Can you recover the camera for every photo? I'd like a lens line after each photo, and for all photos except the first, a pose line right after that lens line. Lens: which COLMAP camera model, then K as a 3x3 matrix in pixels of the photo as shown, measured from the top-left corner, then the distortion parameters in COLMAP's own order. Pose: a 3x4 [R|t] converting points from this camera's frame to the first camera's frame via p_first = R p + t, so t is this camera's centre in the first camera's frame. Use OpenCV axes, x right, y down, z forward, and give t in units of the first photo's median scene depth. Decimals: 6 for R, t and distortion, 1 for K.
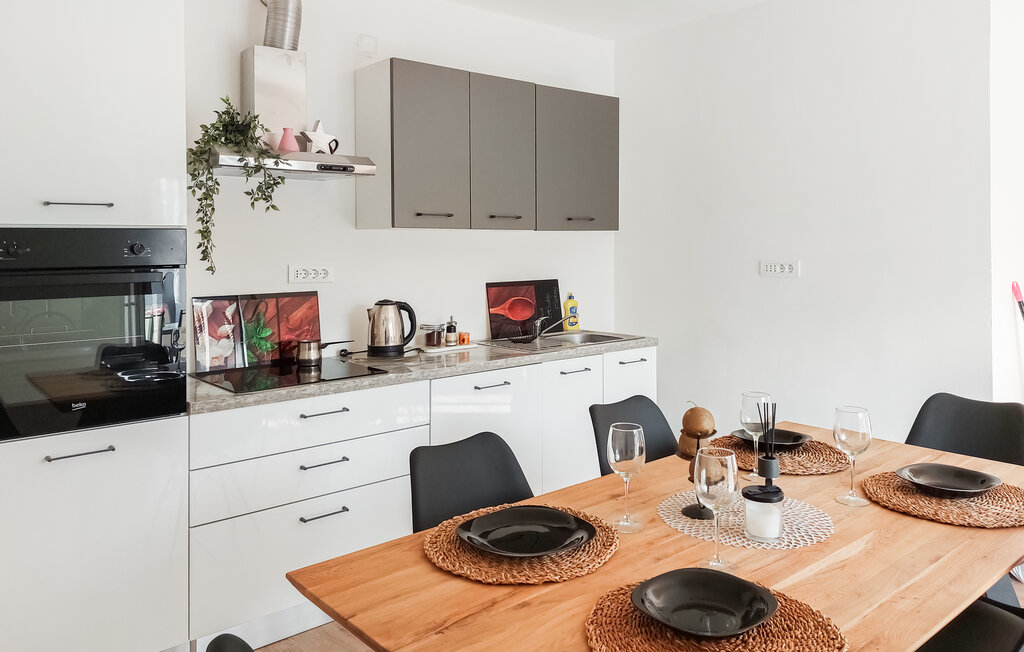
lens RADIAL K [[752.1, 0, 510.2], [0, 752.1, 288.2], [0, 0, 1]] dist [0.095789, -0.114547]
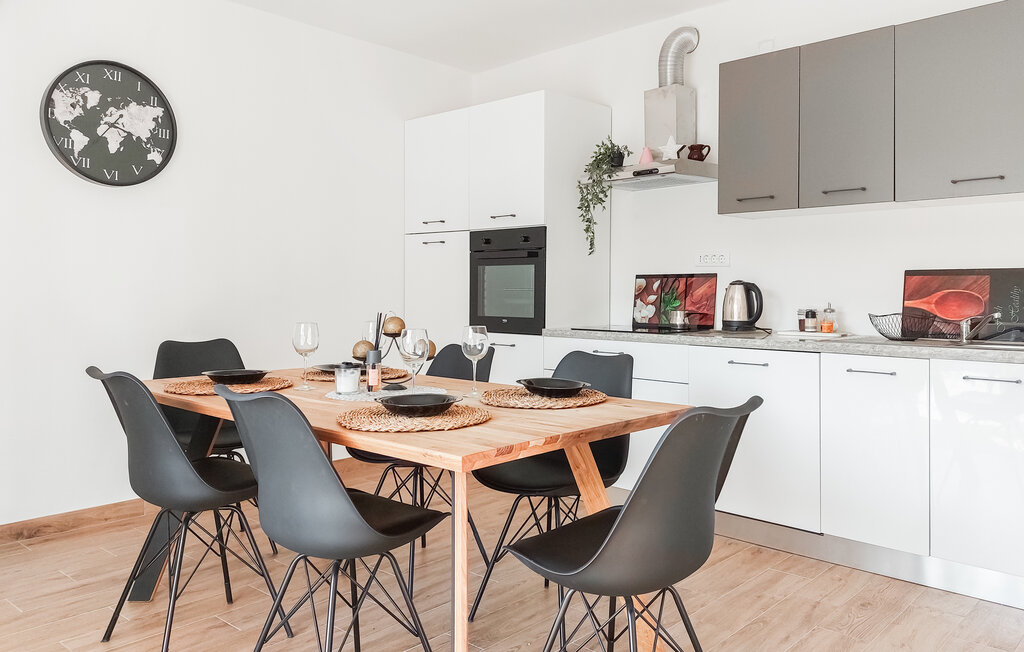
lens RADIAL K [[752.1, 0, 510.2], [0, 752.1, 288.2], [0, 0, 1]] dist [0.095789, -0.114547]
pose [[0.114221, 0.009747, -0.993408, 0.887195], [-0.062575, 0.998037, 0.002598, 0.044392], [0.991483, 0.061866, 0.114607, 0.535638]]
